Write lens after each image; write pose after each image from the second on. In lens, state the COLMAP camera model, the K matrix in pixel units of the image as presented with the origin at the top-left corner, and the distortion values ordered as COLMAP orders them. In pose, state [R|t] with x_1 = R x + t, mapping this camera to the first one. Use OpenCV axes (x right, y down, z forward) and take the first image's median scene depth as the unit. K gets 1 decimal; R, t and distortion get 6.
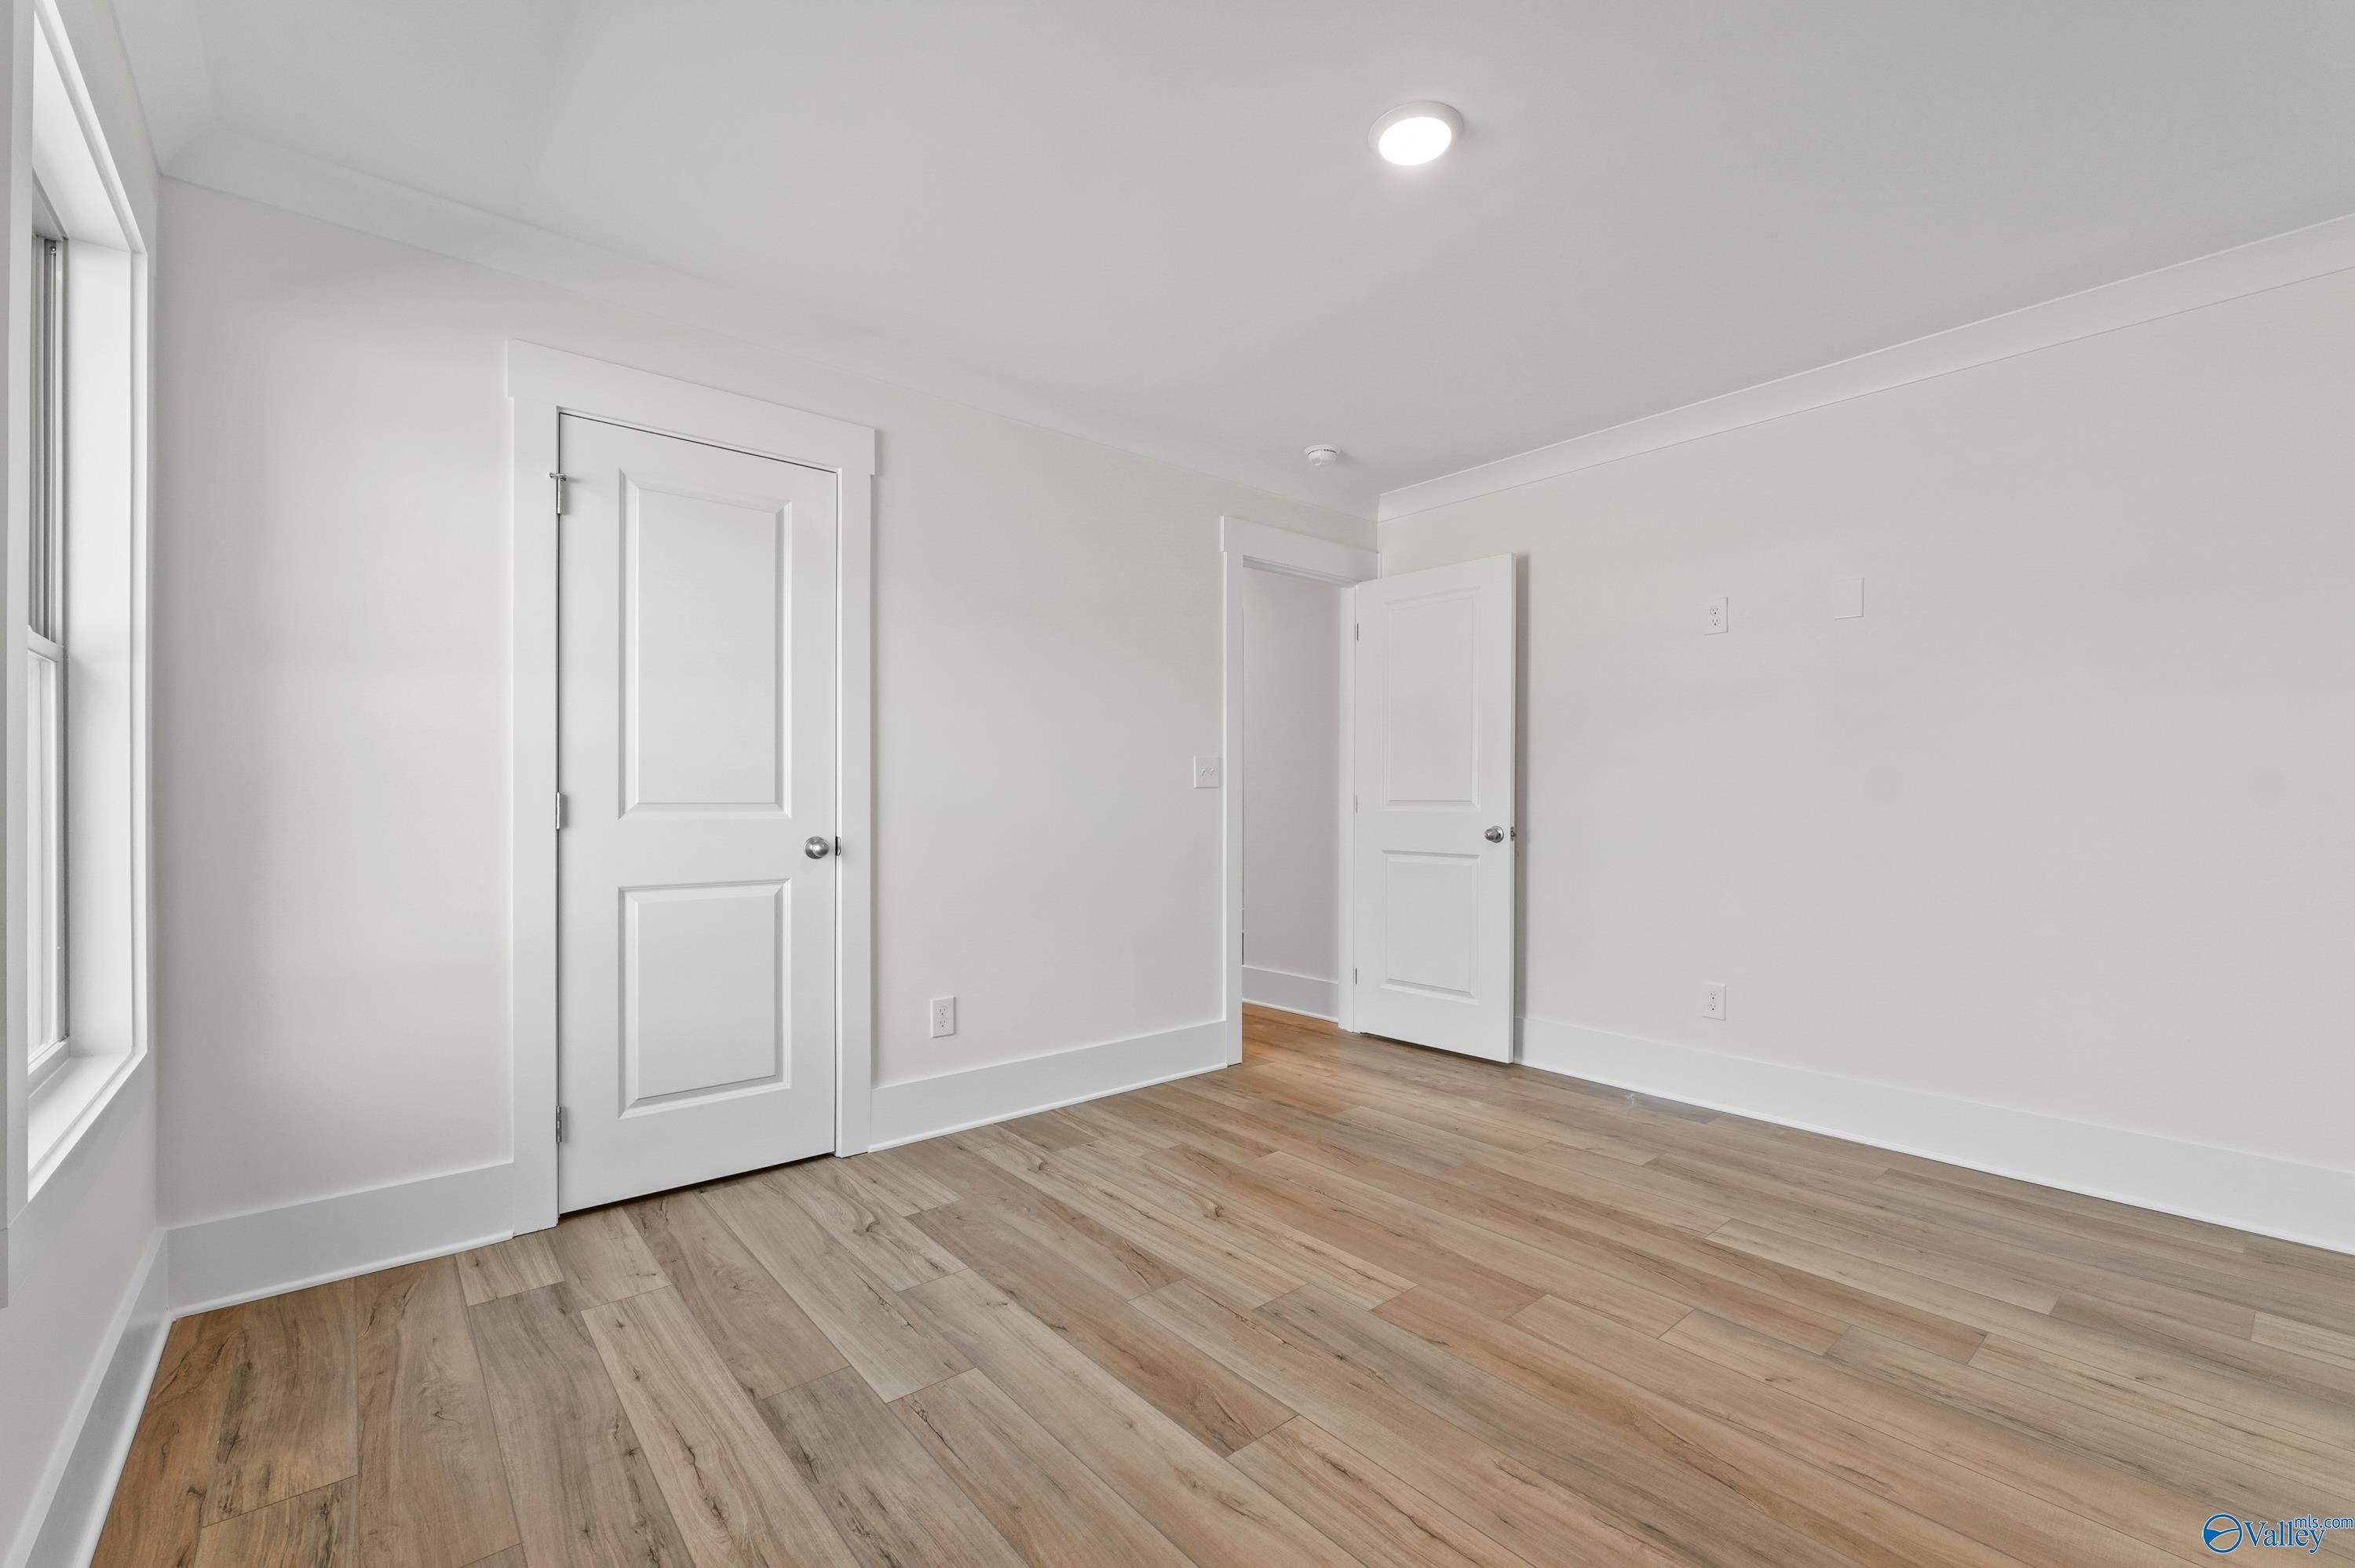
lens RADIAL K [[1205.0, 0, 1177.9], [0, 1205.0, 773.5], [0, 0, 1]] dist [-0.000095, -0.000622]
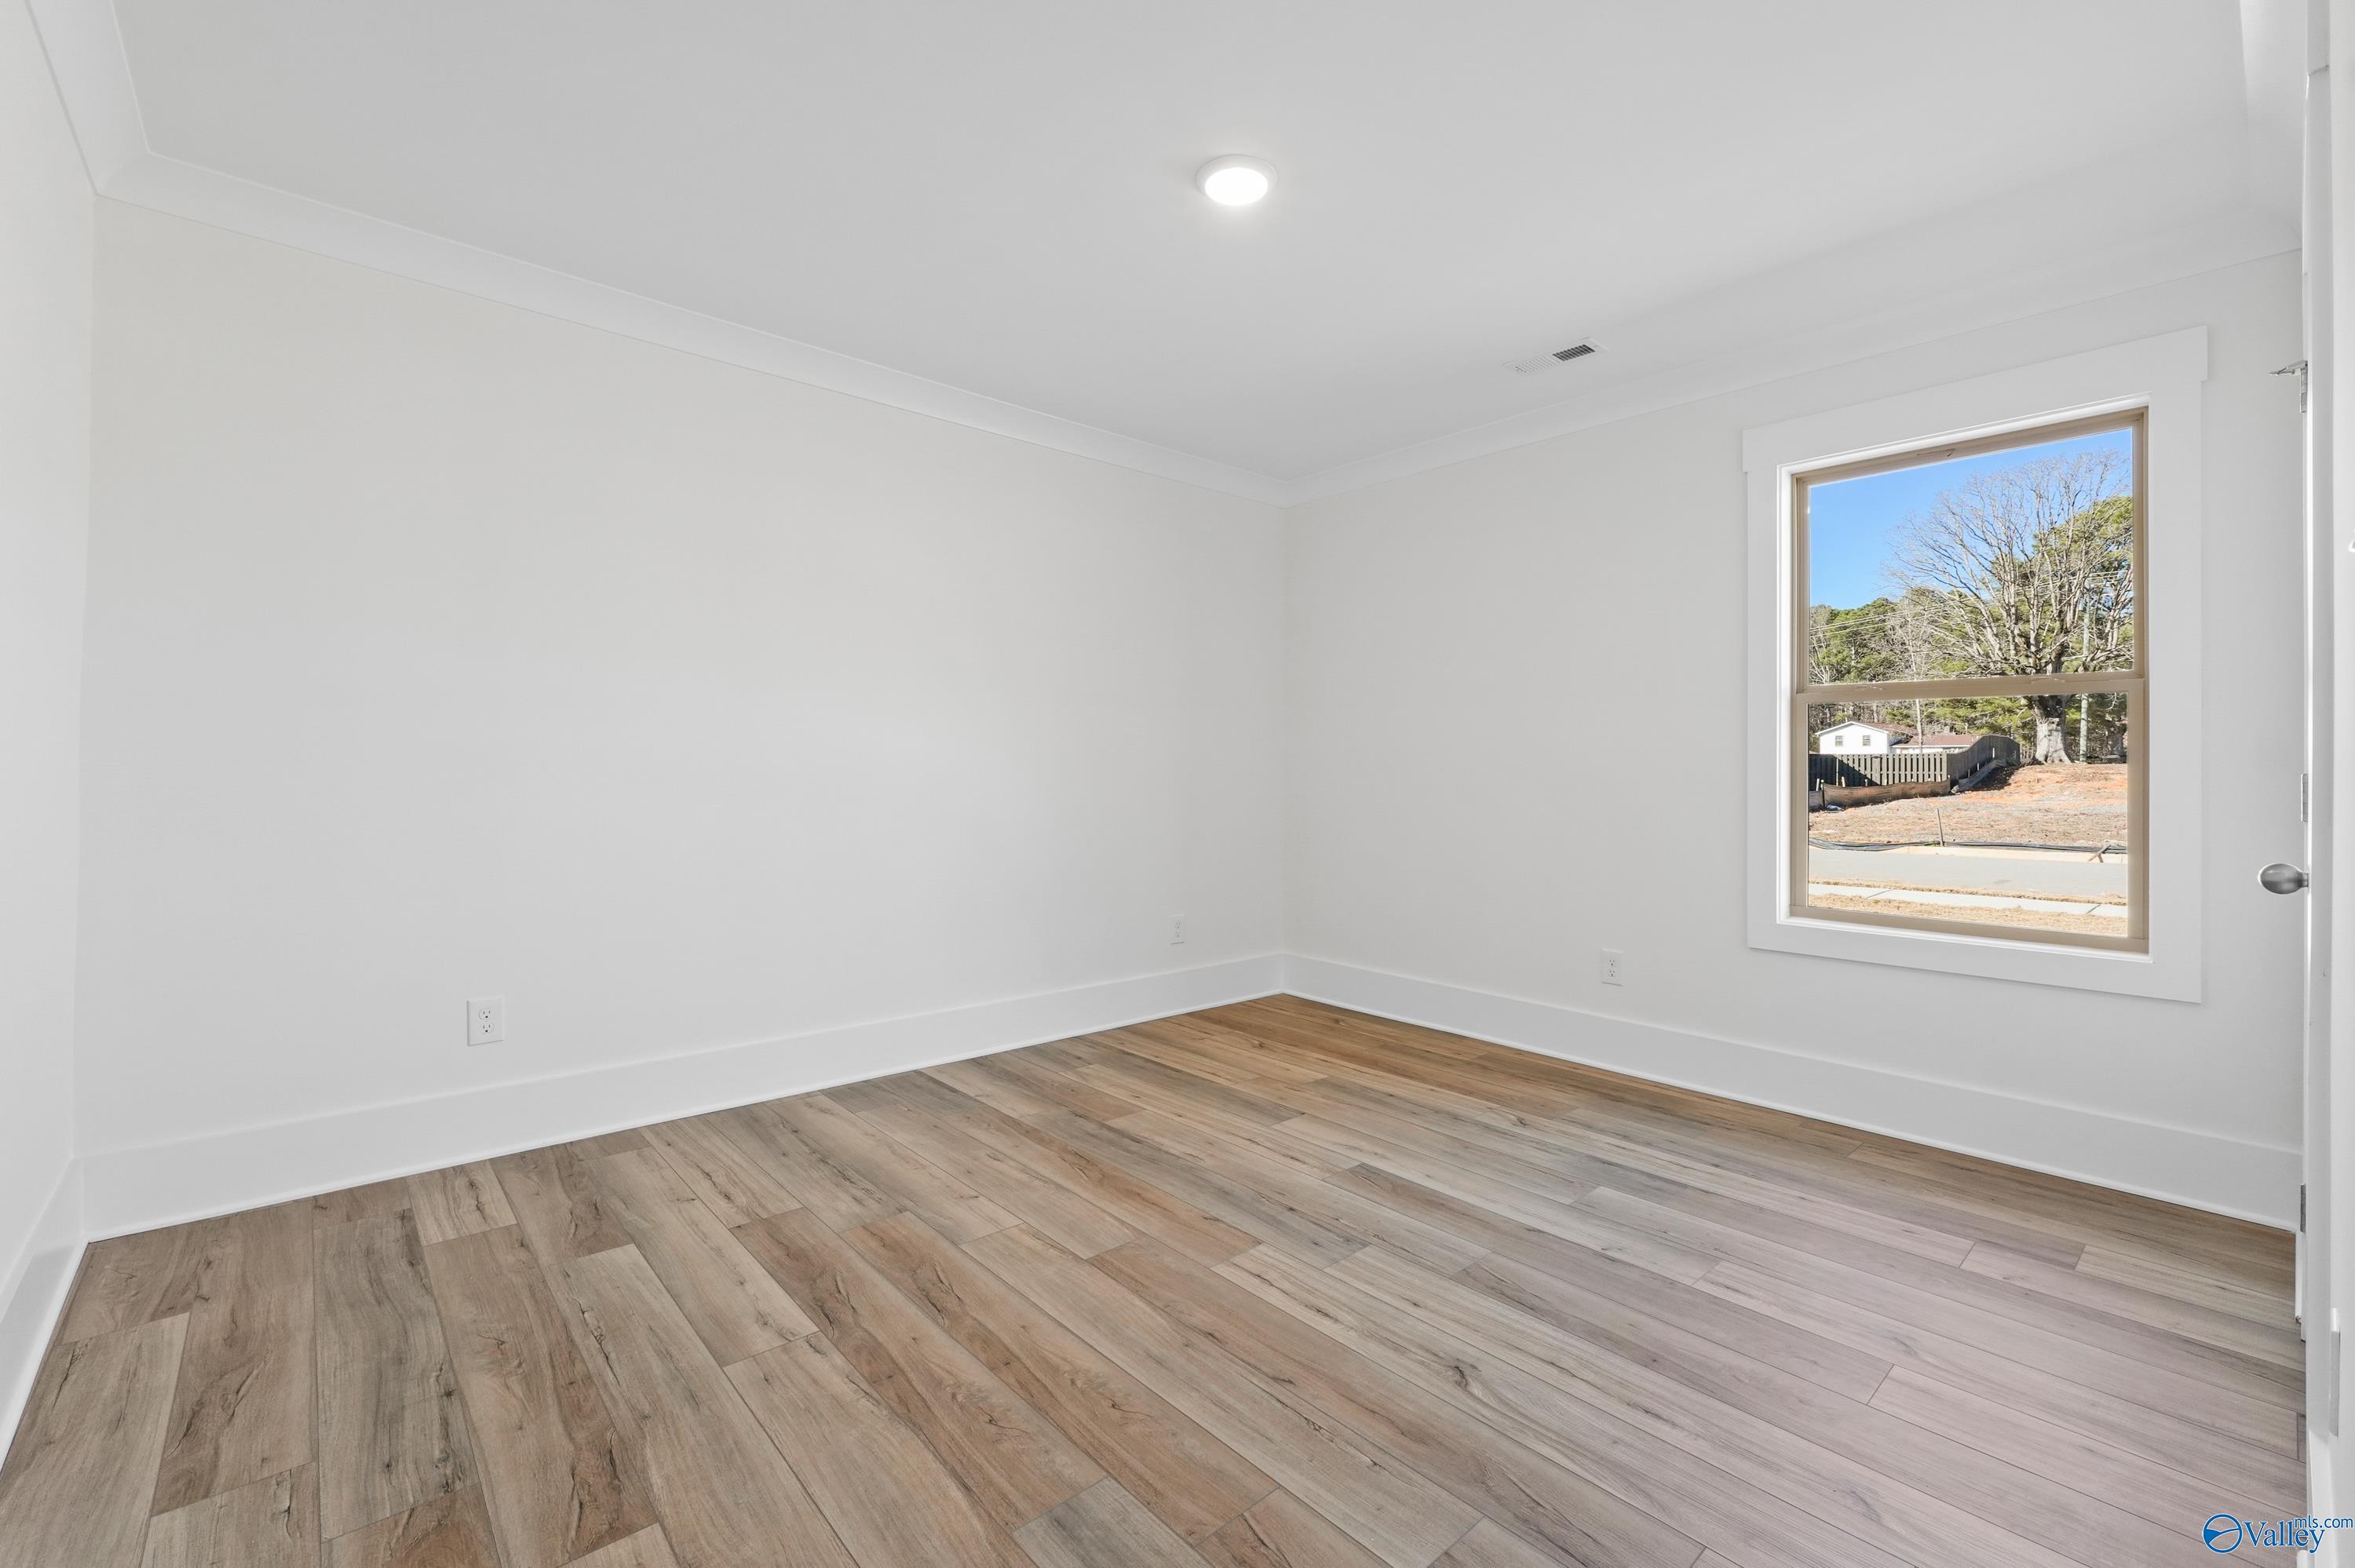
lens RADIAL K [[1205.0, 0, 1177.9], [0, 1205.0, 773.5], [0, 0, 1]] dist [-0.000095, -0.000622]
pose [[-0.999729, -0.011482, -0.020238, 0.259501], [-0.011176, 0.999823, -0.015148, 0.040431], [0.020408, -0.014918, -0.999680, 2.063847]]
